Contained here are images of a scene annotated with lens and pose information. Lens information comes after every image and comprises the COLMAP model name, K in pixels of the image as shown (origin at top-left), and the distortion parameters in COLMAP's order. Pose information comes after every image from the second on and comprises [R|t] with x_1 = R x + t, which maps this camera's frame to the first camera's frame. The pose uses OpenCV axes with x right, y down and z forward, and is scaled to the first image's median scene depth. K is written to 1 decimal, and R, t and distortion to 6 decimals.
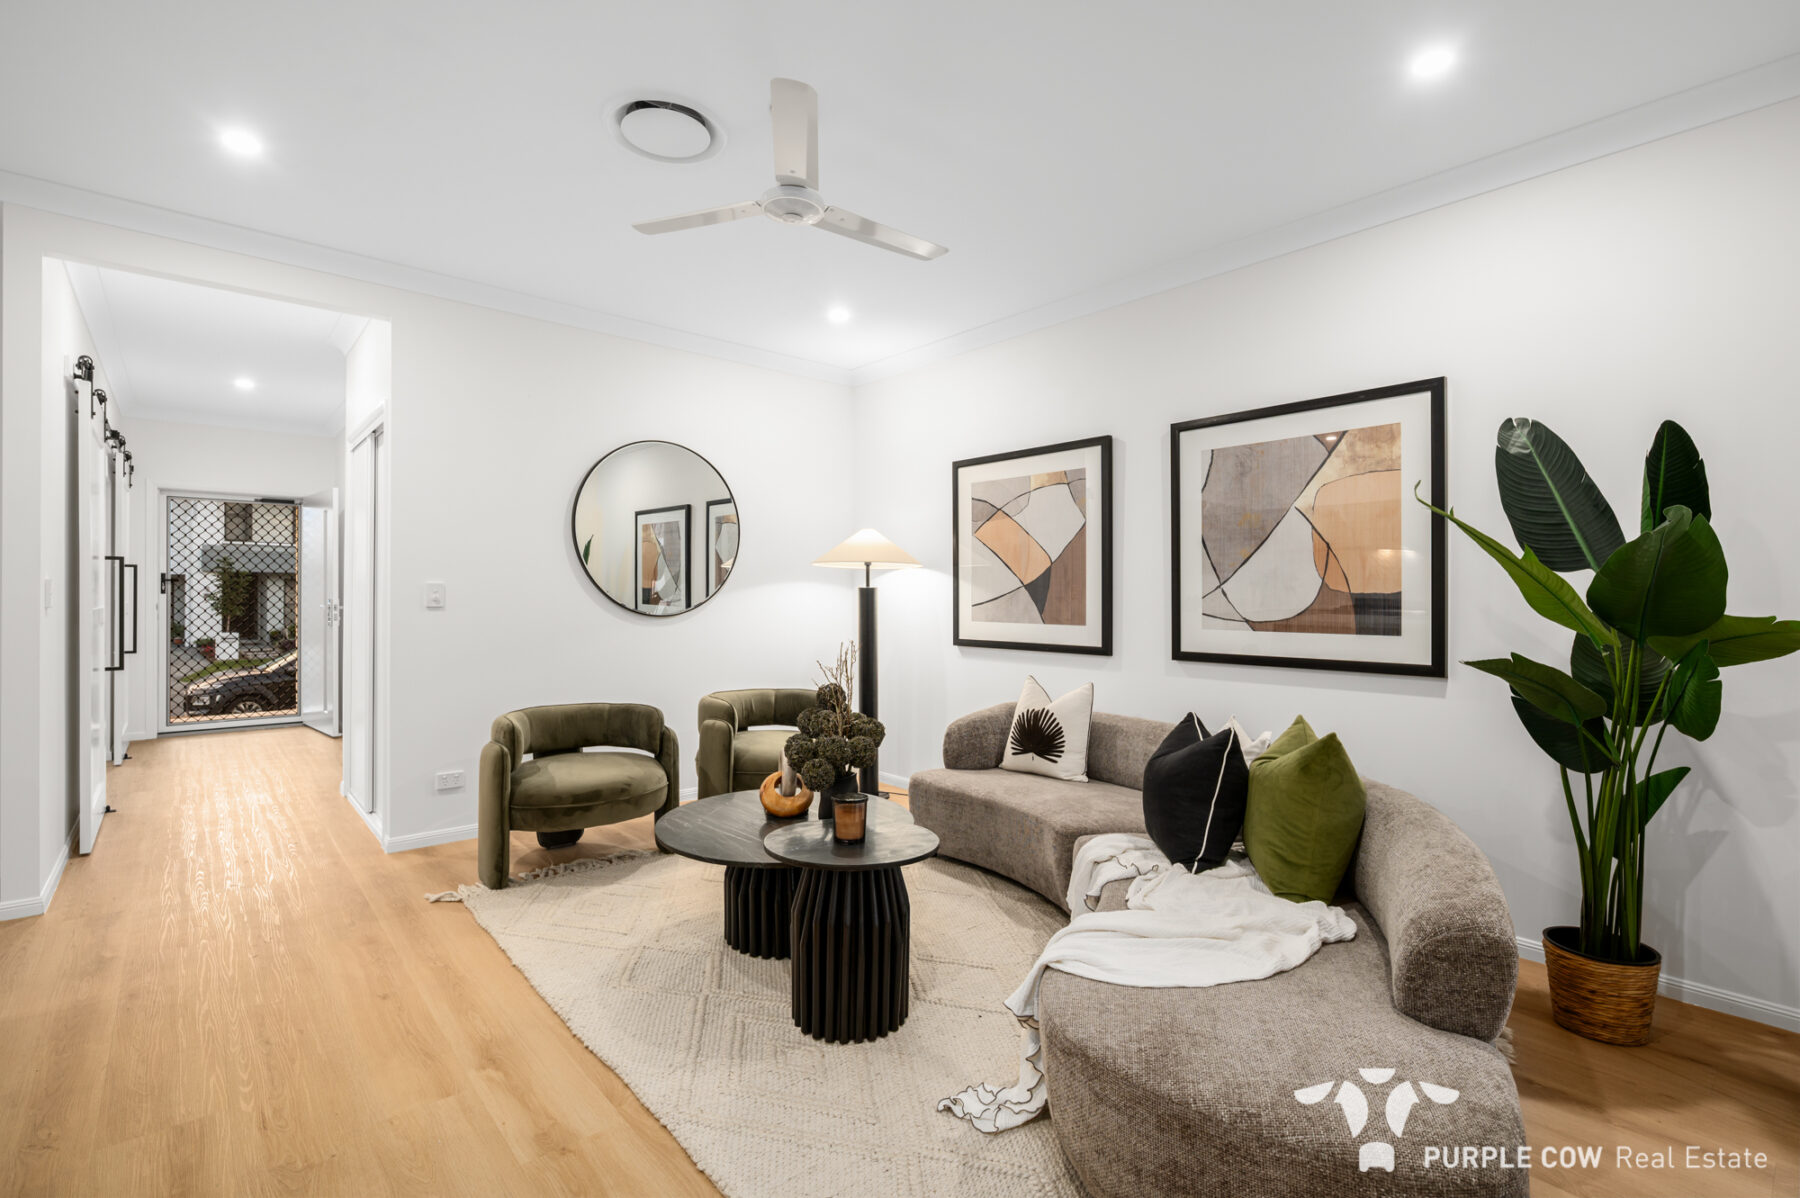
lens RADIAL K [[813.3, 0, 891.3], [0, 813.3, 599.9], [0, 0, 1]] dist [-0.002496, -0.001161]
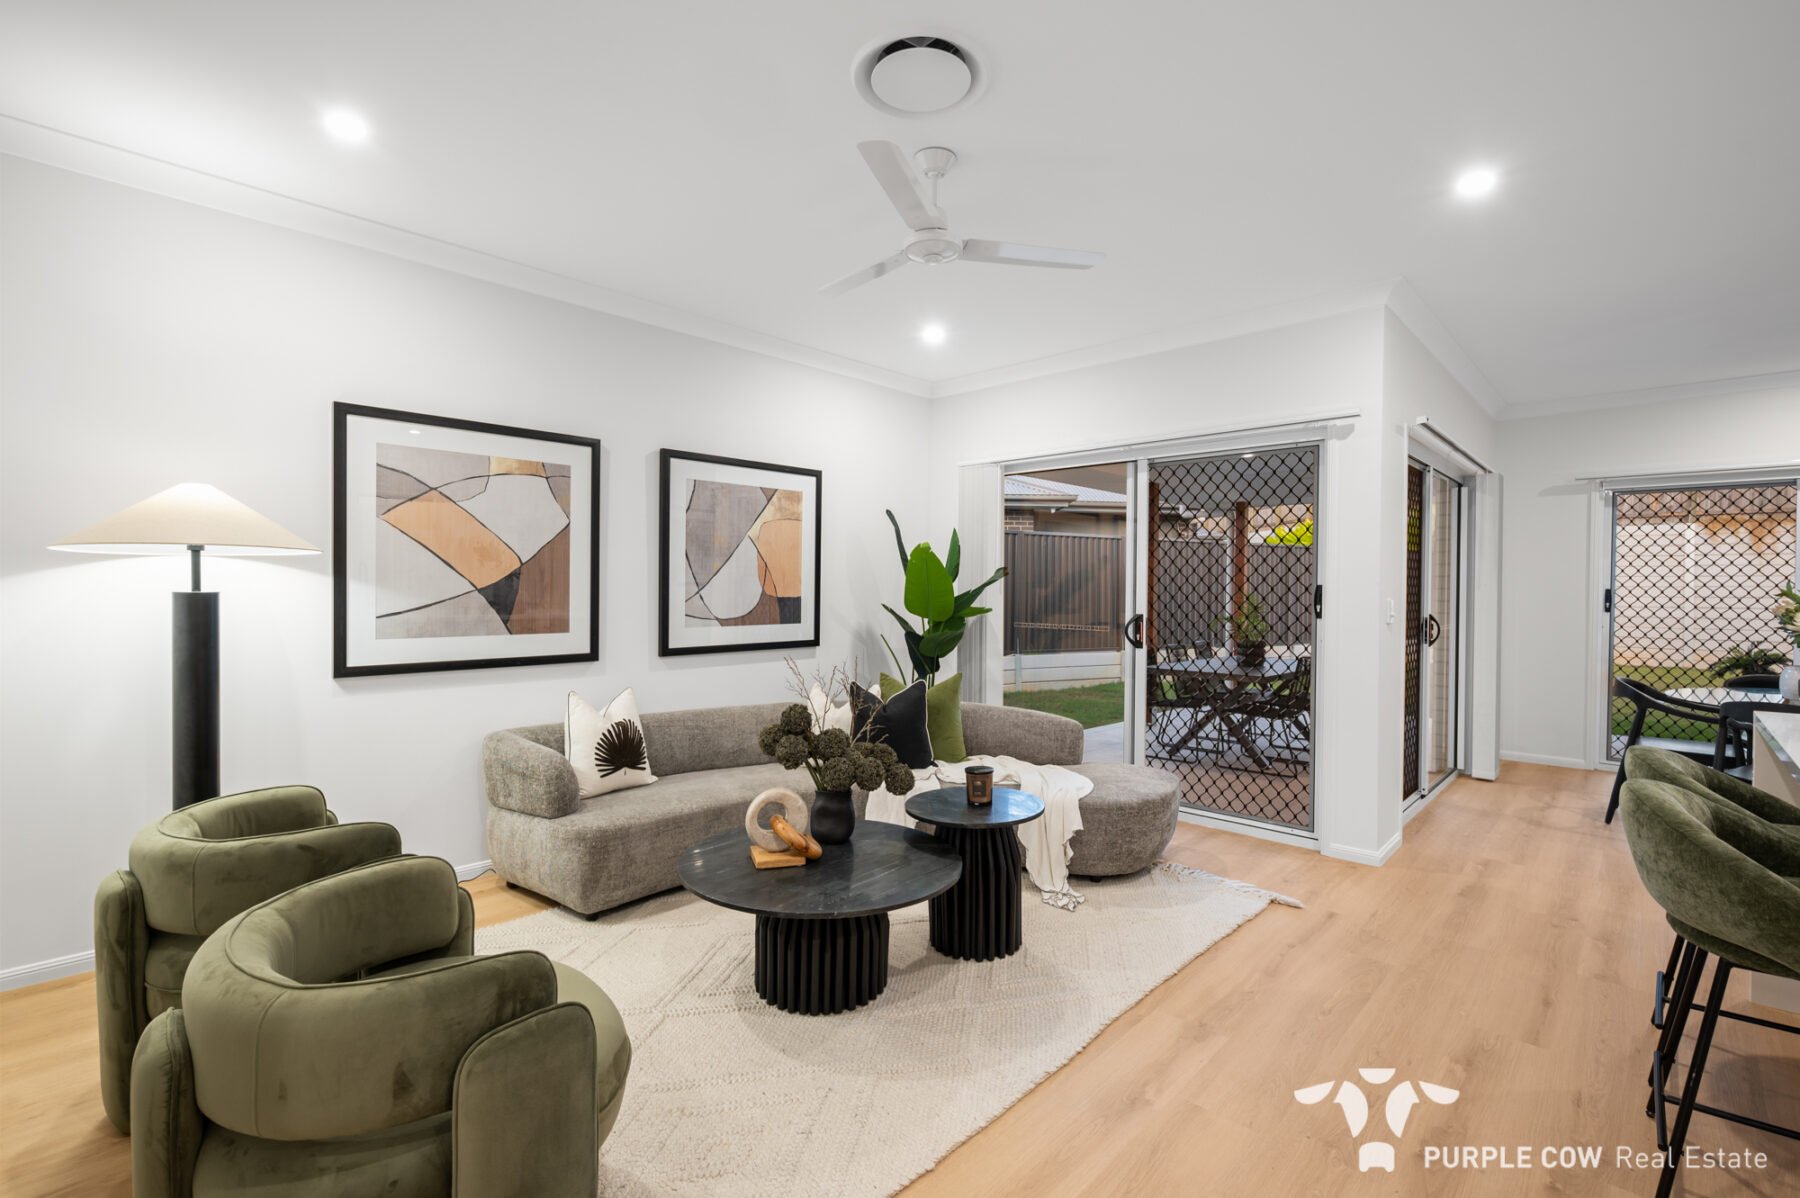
lens RADIAL K [[813.3, 0, 892.9], [0, 813.3, 596.1], [0, 0, 1]] dist [-0.002496, -0.001161]
pose [[-0.100467, -0.013042, 0.994855, -0.758734], [0.001029, 0.999912, 0.013212, -0.023690], [-0.994940, 0.002351, -0.100445, 0.740599]]
